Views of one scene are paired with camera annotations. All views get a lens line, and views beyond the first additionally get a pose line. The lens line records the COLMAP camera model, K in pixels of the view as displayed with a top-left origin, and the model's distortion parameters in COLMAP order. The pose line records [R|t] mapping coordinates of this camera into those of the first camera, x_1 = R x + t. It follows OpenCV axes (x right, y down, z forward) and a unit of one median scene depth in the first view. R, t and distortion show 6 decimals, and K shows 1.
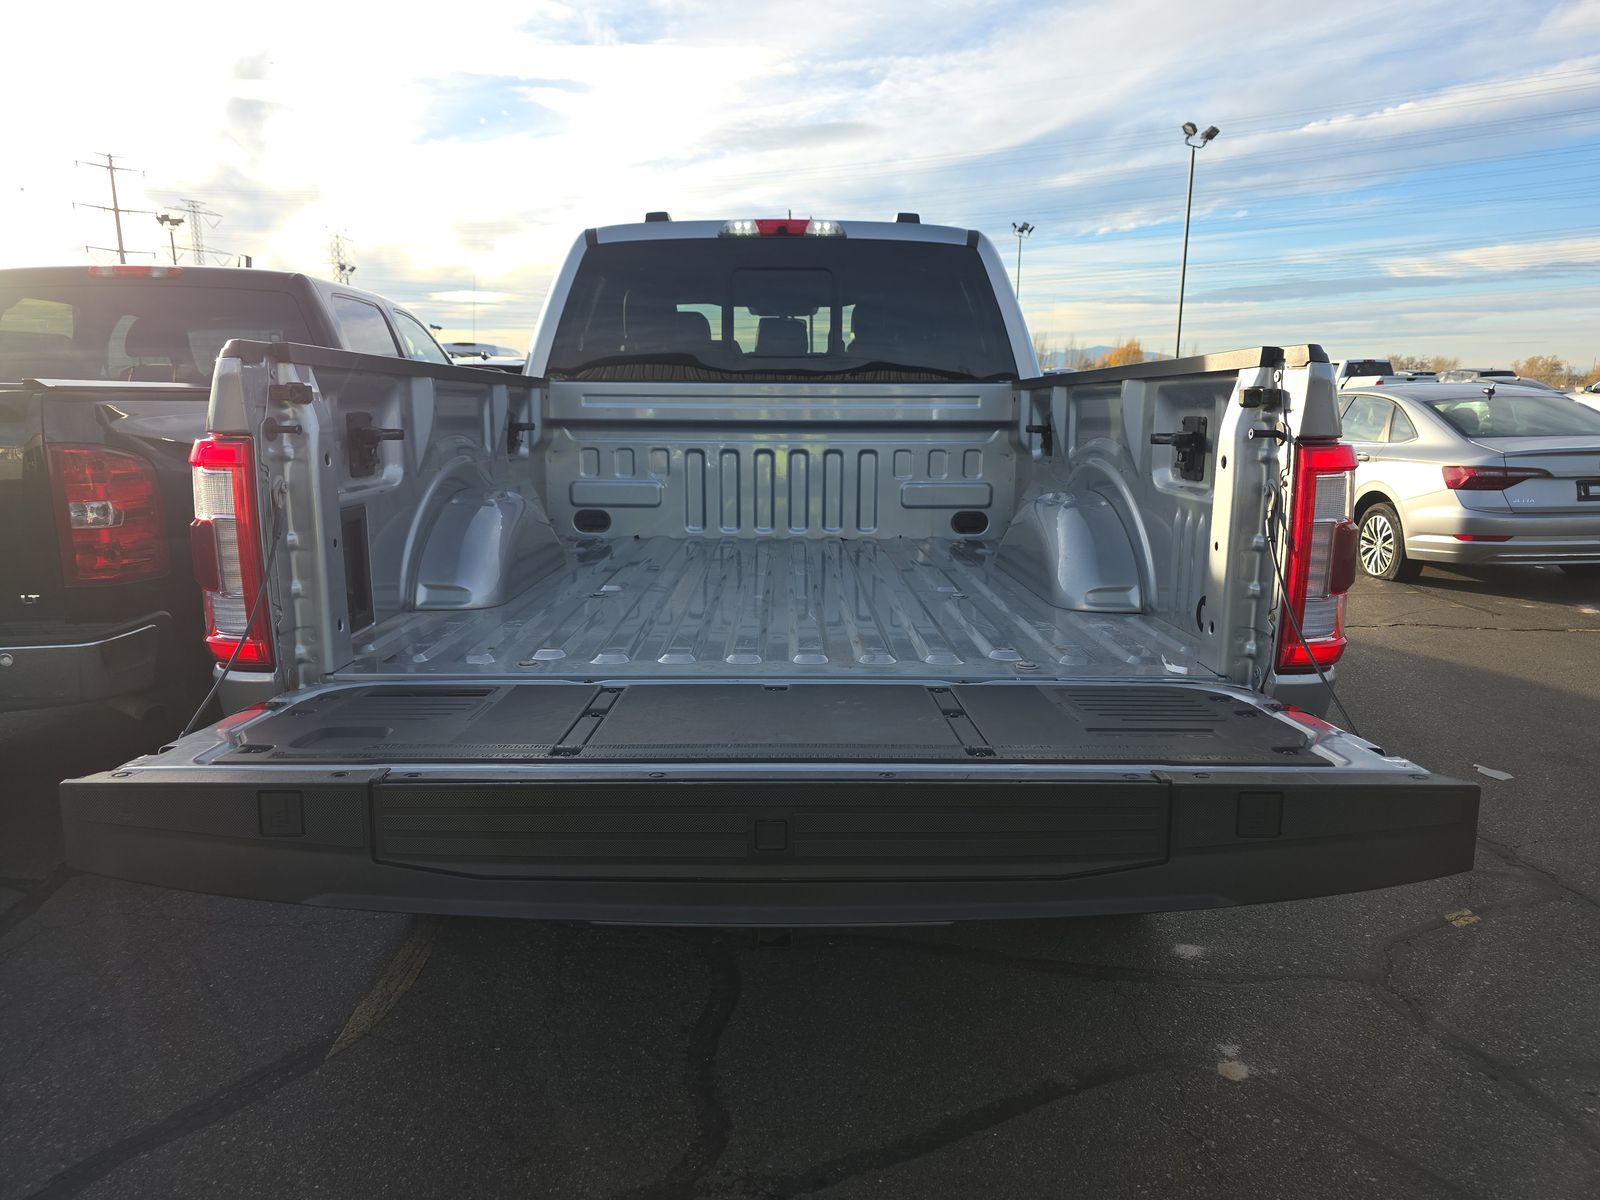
lens RADIAL K [[1101.4, 0, 795.5], [0, 1101.4, 603.5], [0, 0, 1]] dist [0.039800, -0.040568]
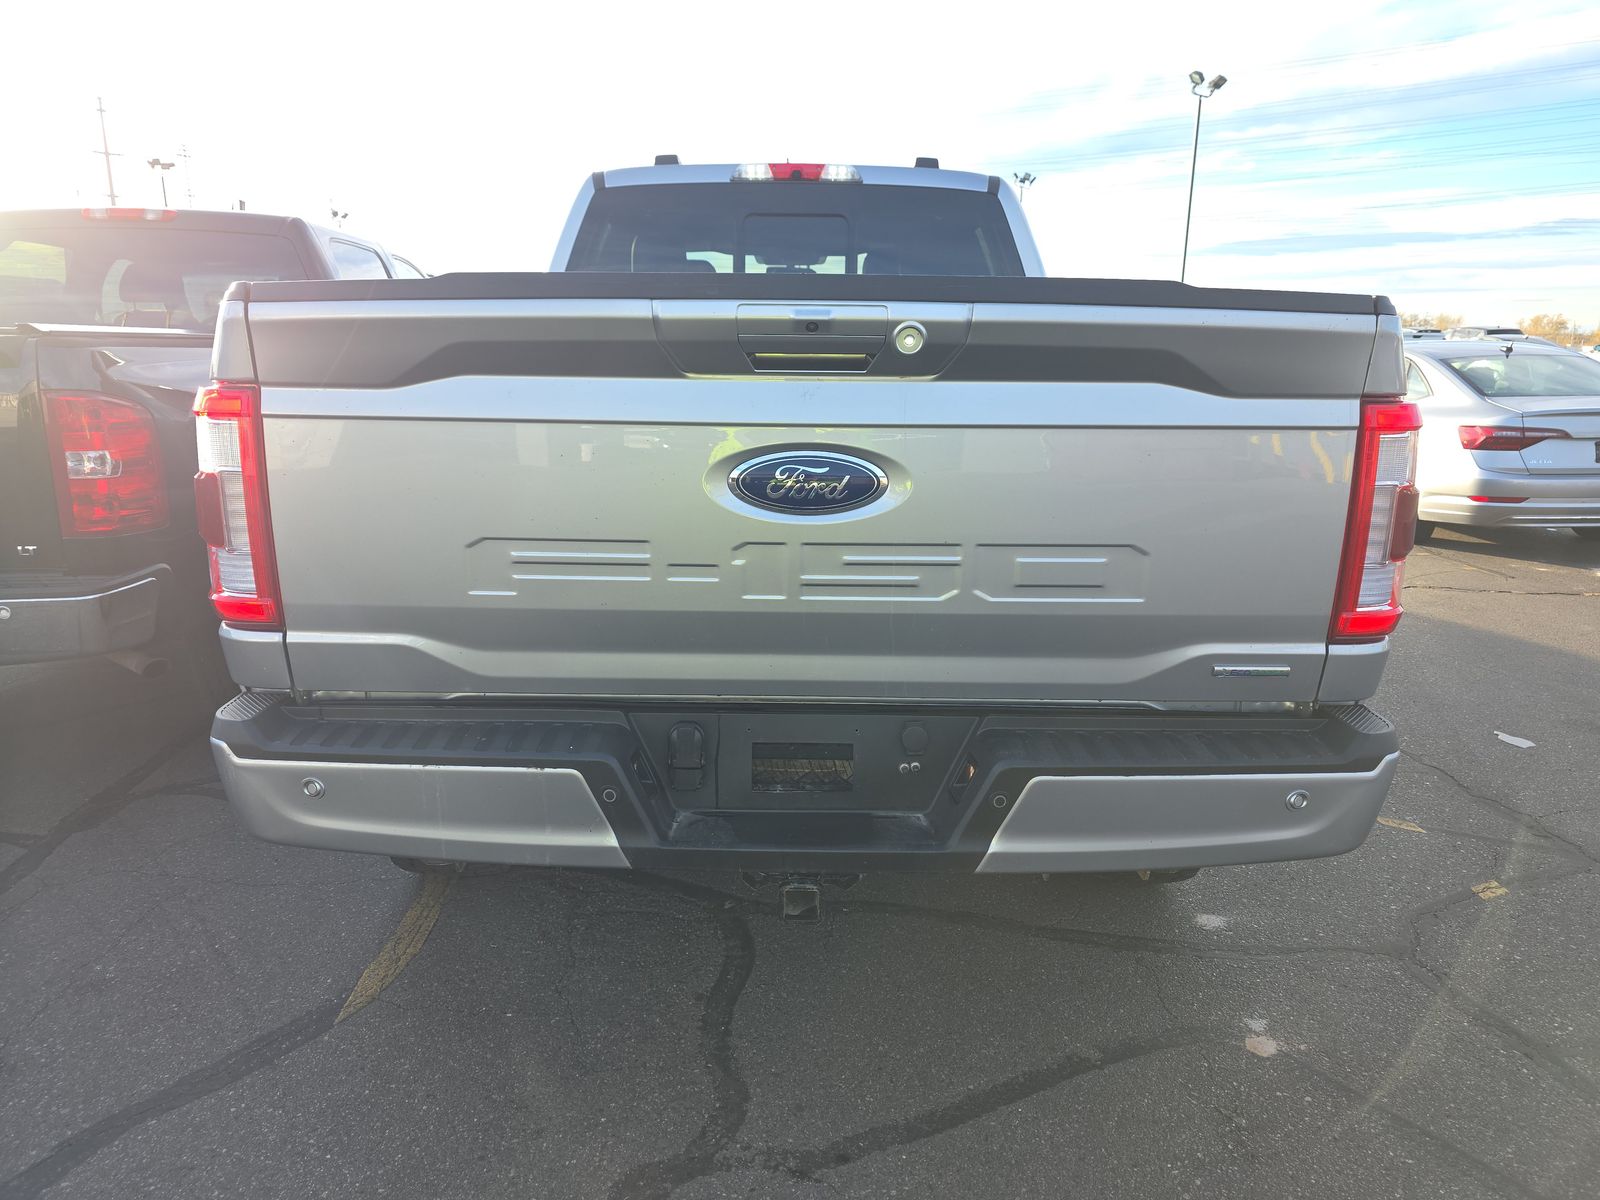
lens RADIAL K [[1101.4, 0, 782.9], [0, 1101.4, 596.2], [0, 0, 1]] dist [0.039800, -0.040568]
pose [[0.999946, 0.009252, -0.004799, -0.019946], [-0.009081, 0.999366, 0.034440, -0.003808], [0.005115, -0.034395, 0.999395, 0.026705]]
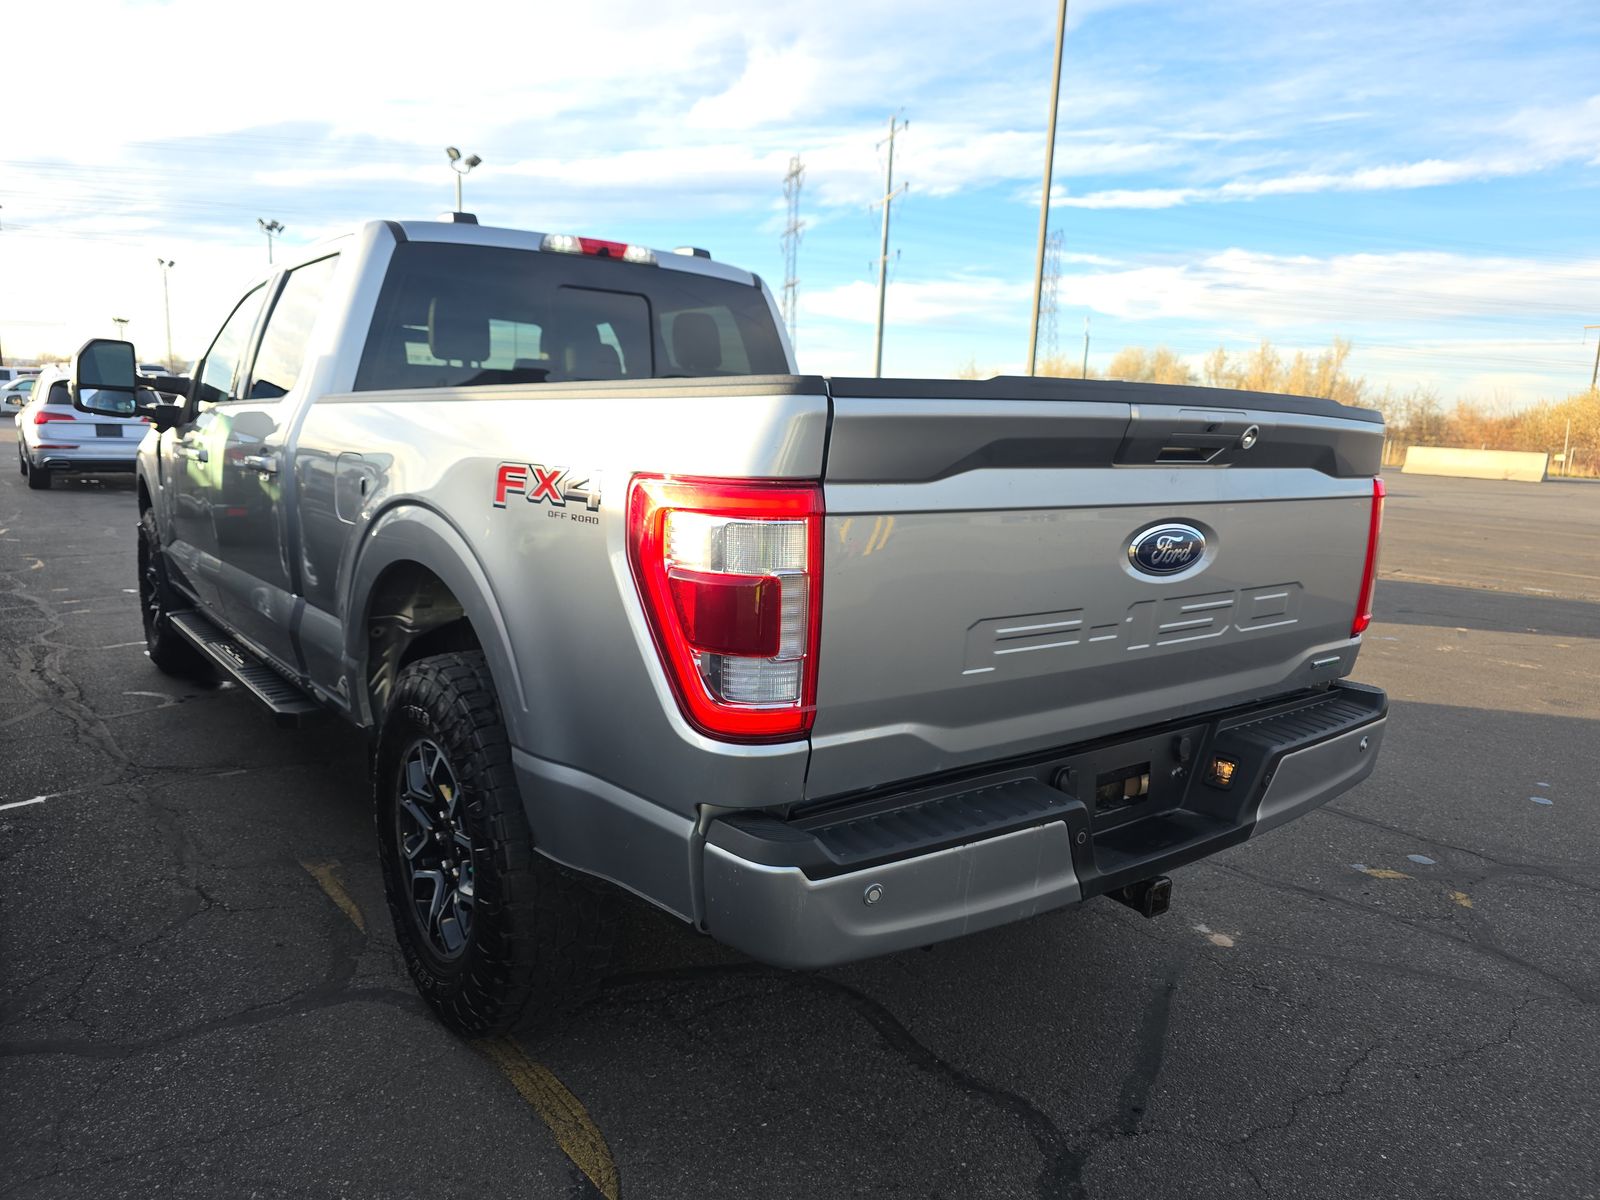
lens RADIAL K [[1101.4, 0, 791.6], [0, 1101.4, 605.1], [0, 0, 1]] dist [0.039800, -0.040568]
pose [[0.792506, -0.075919, 0.605120, -0.617562], [0.083310, 0.996397, 0.015901, -0.038431], [-0.604147, 0.037811, 0.795975, 0.177046]]
